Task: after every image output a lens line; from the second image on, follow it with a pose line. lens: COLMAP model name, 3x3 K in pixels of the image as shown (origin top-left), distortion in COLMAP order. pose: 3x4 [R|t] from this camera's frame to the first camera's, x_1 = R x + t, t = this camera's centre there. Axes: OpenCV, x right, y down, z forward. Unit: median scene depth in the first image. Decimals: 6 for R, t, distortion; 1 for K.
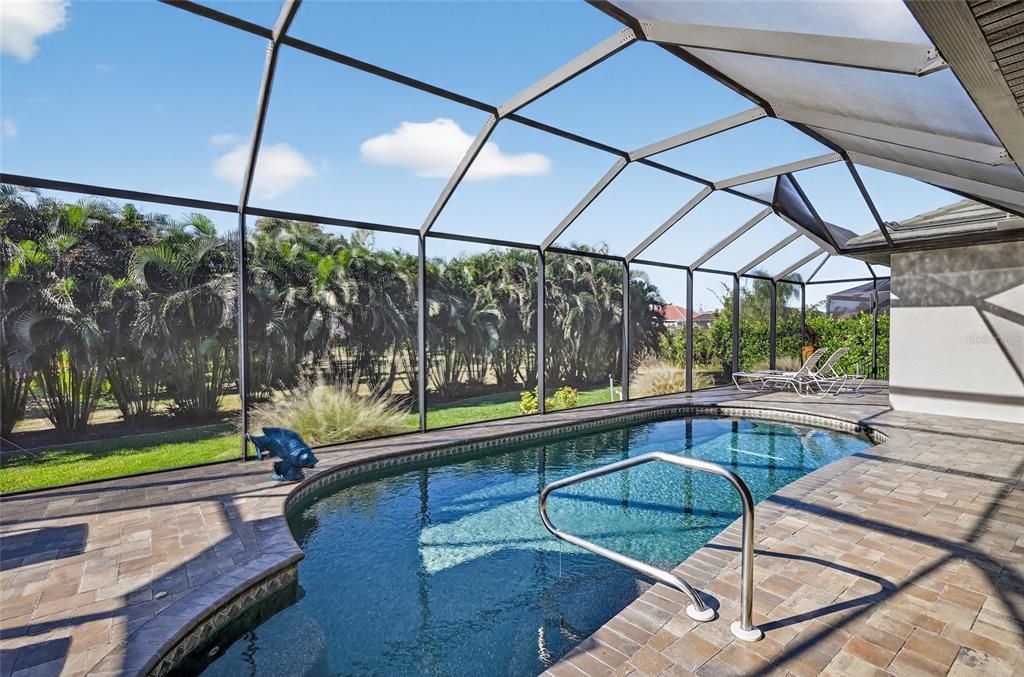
lens RADIAL K [[481.4, 0, 511.1], [0, 481.4, 337.3], [0, 0, 1]] dist [-0.000085, -0.000016]
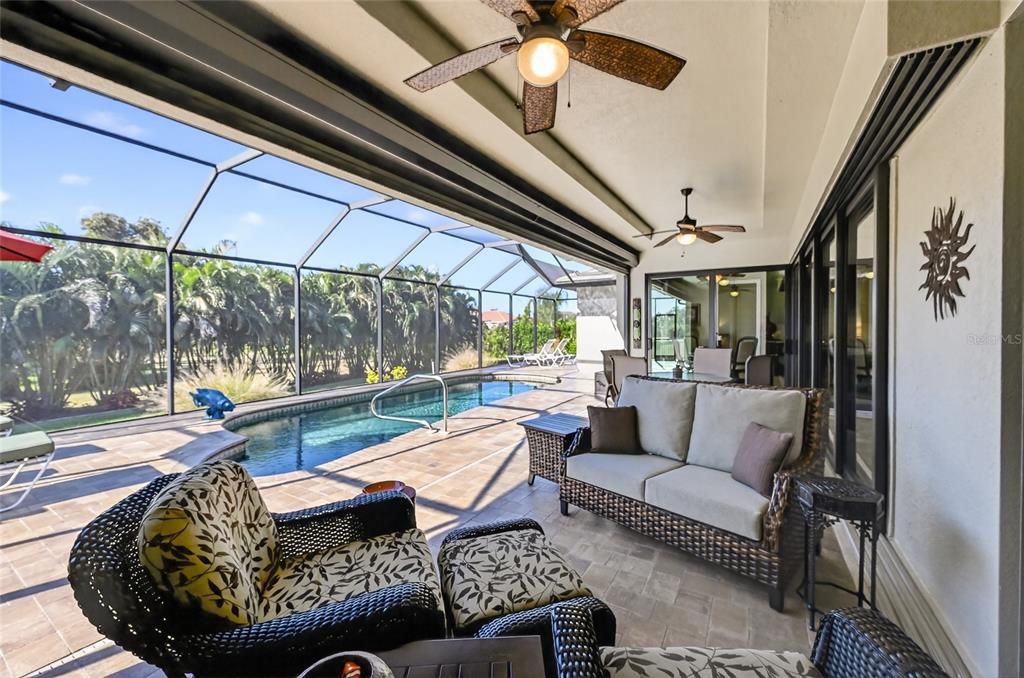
lens RADIAL K [[404.7, 0, 511.2], [0, 404.7, 331.9], [0, 0, 1]] dist [-0.000539, -0.000024]
pose [[0.938399, -0.005685, 0.345508, 0.003175], [0.009545, 0.999910, -0.009470, 0.004187], [-0.345423, 0.012184, 0.938368, -0.148275]]
